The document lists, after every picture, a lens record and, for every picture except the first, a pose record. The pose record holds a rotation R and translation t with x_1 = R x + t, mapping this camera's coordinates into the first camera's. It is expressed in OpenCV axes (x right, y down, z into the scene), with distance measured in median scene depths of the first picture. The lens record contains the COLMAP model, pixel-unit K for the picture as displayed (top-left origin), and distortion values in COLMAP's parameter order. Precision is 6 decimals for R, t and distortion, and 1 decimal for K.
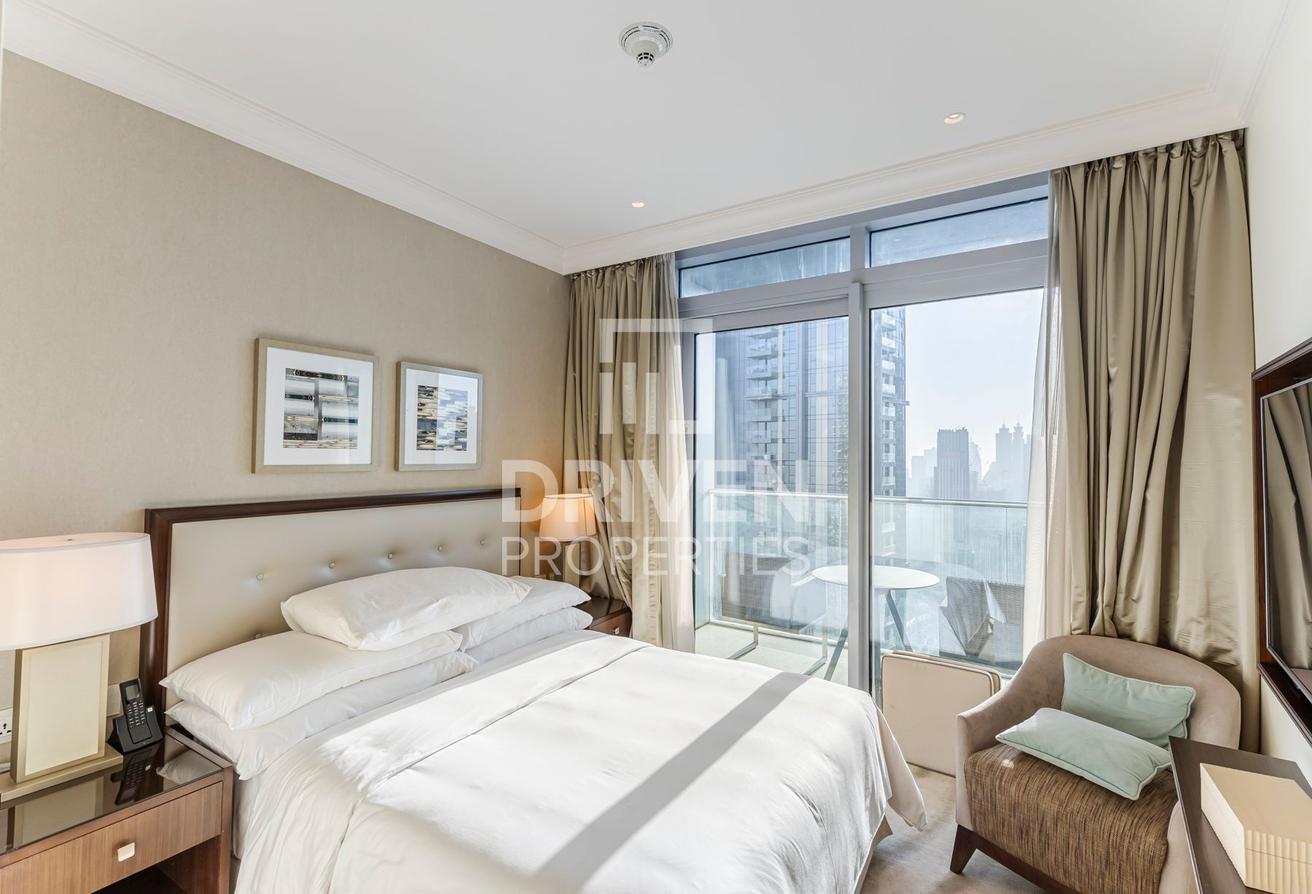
lens RADIAL K [[588.2, 0, 656.0], [0, 588.2, 447.0], [0, 0, 1]] dist [-0.000112, -0.000016]
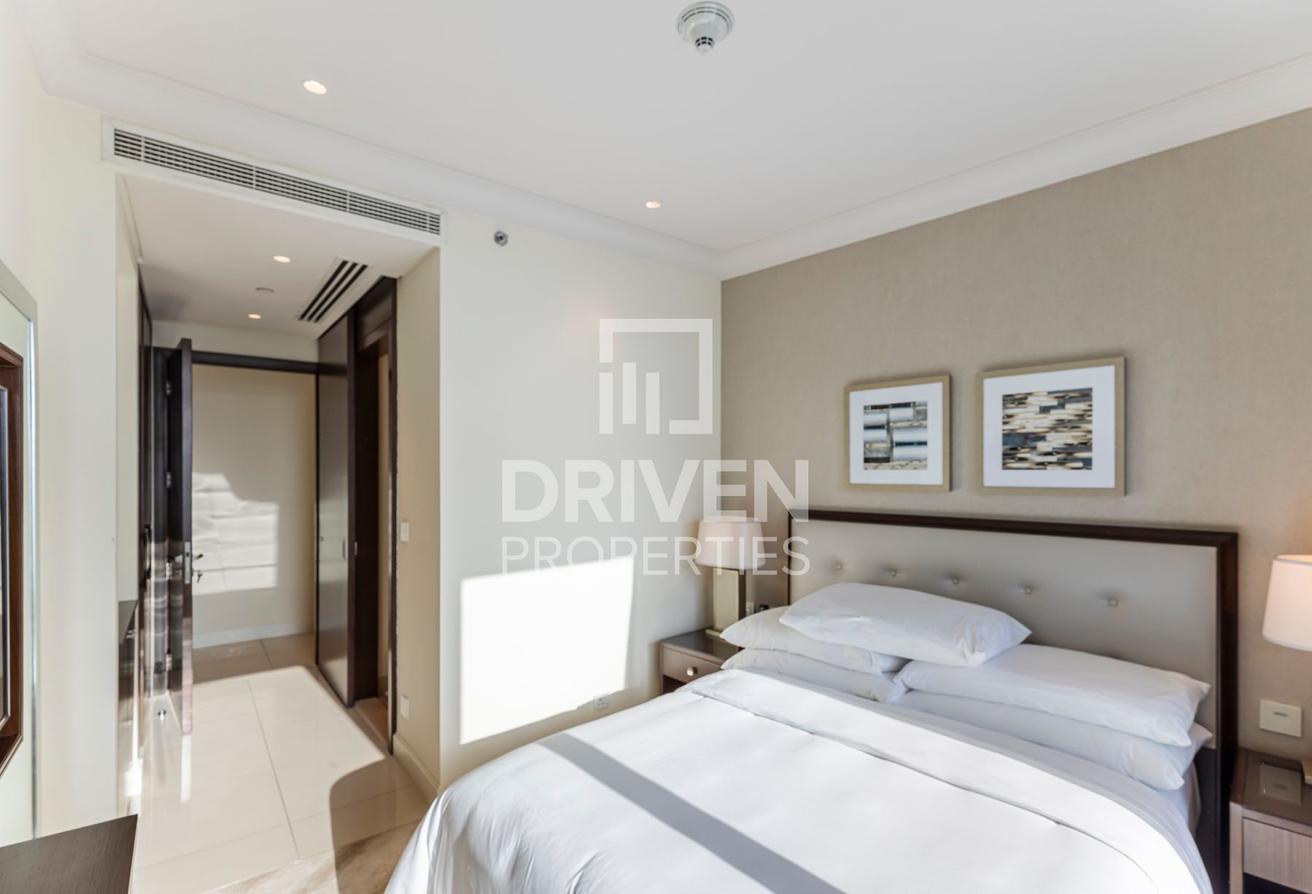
lens RADIAL K [[626.3, 0, 655.5], [0, 626.3, 467.7], [0, 0, 1]] dist [-0.000254, -0.000037]
pose [[-0.266293, -0.003005, -0.963887, 0.688839], [0.020123, 0.999760, -0.008676, -0.000118], [0.963682, -0.021706, -0.266168, 0.833388]]
